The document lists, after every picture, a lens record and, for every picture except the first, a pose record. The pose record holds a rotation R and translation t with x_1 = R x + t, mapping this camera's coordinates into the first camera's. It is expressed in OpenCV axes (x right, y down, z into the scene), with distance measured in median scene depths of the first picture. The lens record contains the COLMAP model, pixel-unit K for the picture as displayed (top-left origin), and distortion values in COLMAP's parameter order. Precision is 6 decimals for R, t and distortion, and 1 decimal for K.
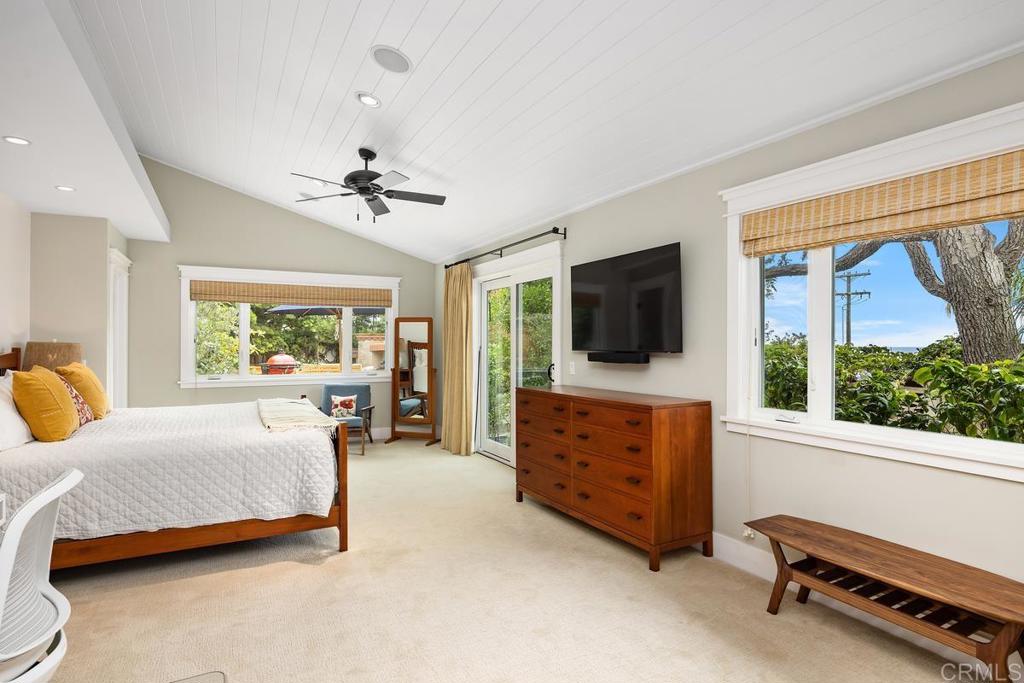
lens RADIAL K [[533.1, 0, 510.1], [0, 533.1, 340.1], [0, 0, 1]] dist [-0.003458, 0.000165]
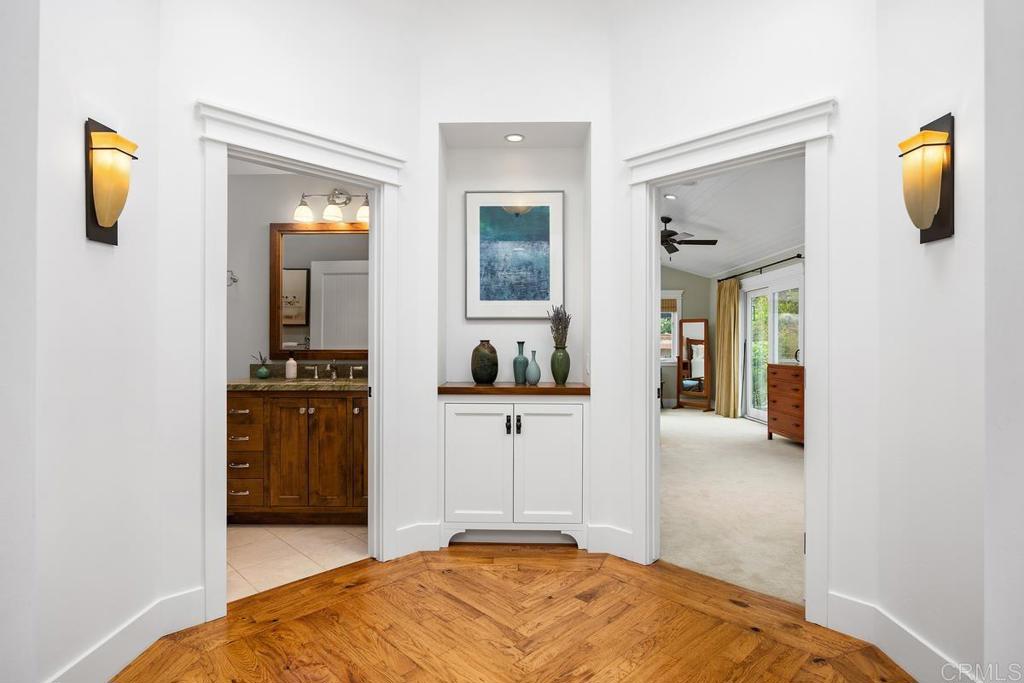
lens RADIAL K [[533.1, 0, 502.3], [0, 533.1, 342.9], [0, 0, 1]] dist [-0.003458, 0.000165]
pose [[0.872199, -0.000165, -0.489152, 0.062765], [-0.001902, 0.999991, -0.003729, 0.025247], [0.489148, 0.004183, 0.872191, -0.450001]]
